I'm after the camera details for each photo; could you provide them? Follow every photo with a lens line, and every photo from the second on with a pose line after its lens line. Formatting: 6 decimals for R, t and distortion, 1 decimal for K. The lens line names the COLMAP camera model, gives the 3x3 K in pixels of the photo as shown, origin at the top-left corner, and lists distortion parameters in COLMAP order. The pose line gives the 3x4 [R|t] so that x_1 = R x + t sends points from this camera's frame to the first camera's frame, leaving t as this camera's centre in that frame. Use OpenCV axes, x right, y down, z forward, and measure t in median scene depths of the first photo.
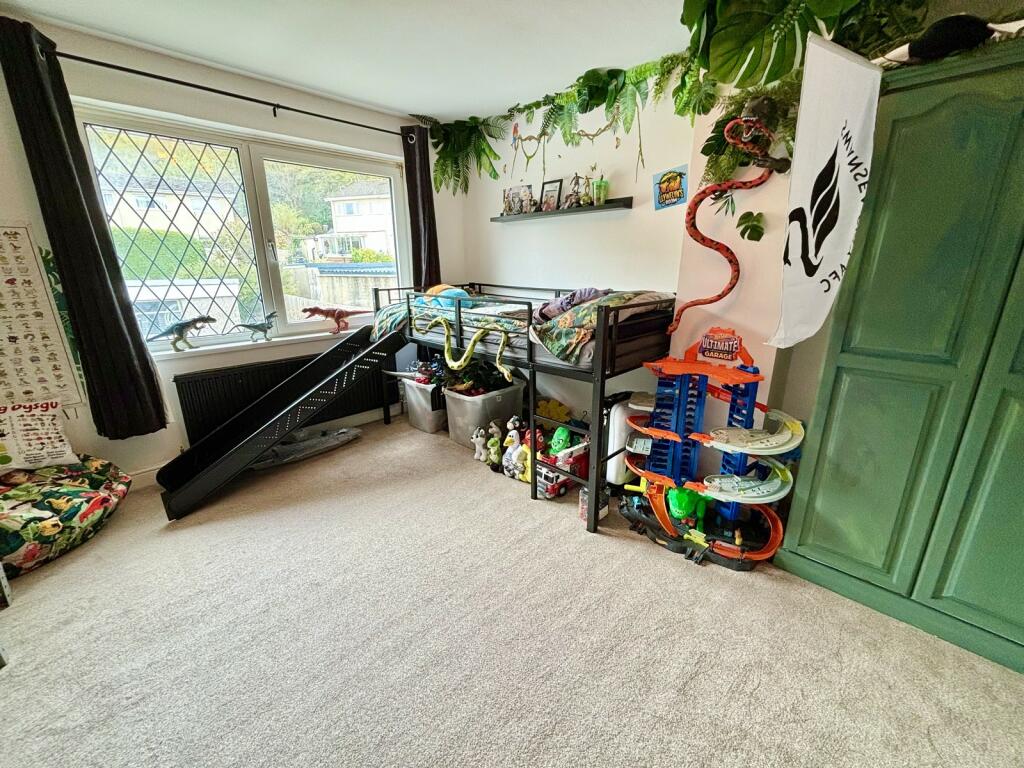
lens RADIAL K [[412.7, 0, 518.6], [0, 412.7, 379.9], [0, 0, 1]] dist [0.001481, -0.000048]
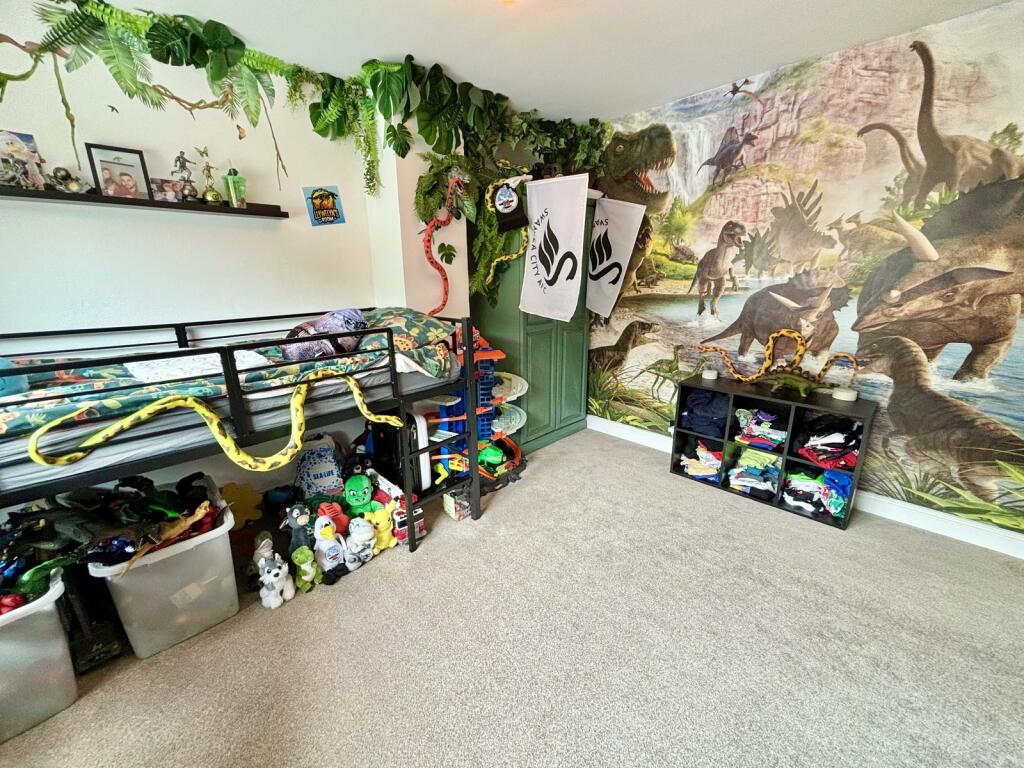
lens RADIAL K [[412.7, 0, 518.3], [0, 412.7, 384.8], [0, 0, 1]] dist [0.001481, -0.000048]
pose [[-0.005451, -0.254986, 0.966929, -0.679020], [0.288924, 0.925303, 0.245638, -0.174592], [-0.957336, 0.280709, 0.068628, 0.595648]]
